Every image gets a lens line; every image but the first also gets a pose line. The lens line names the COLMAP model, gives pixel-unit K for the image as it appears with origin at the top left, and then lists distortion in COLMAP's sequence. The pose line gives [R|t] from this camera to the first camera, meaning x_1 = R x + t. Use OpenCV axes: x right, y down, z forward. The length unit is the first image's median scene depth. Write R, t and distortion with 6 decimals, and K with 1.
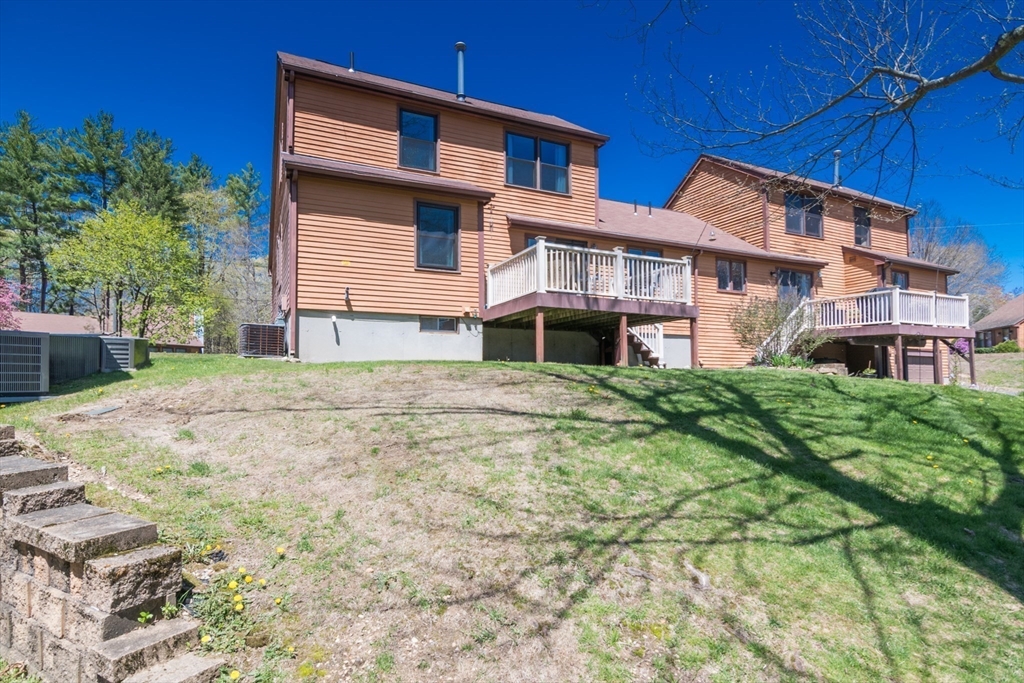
lens RADIAL K [[497.6, 0, 504.4], [0, 497.6, 344.4], [0, 0, 1]] dist [-0.005502, -0.006667]
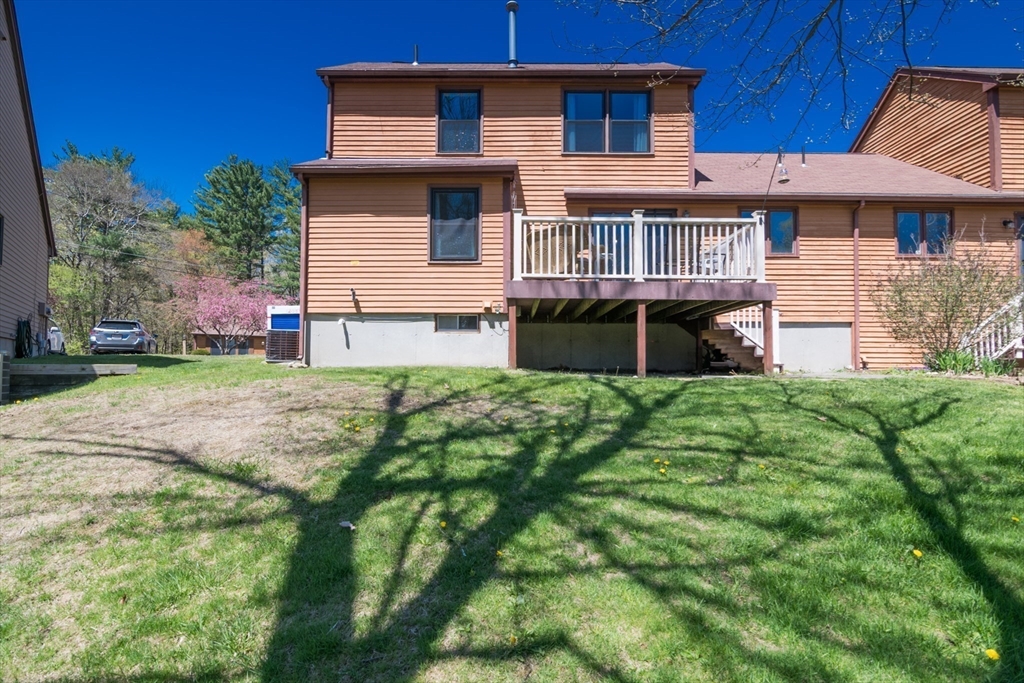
lens RADIAL K [[497.6, 0, 515.0], [0, 497.6, 342.7], [0, 0, 1]] dist [-0.005502, -0.006667]
pose [[0.915821, -0.018814, -0.401145, 0.296871], [0.023924, 0.999684, 0.007732, -0.008496], [0.400873, -0.016677, 0.915982, 0.209678]]
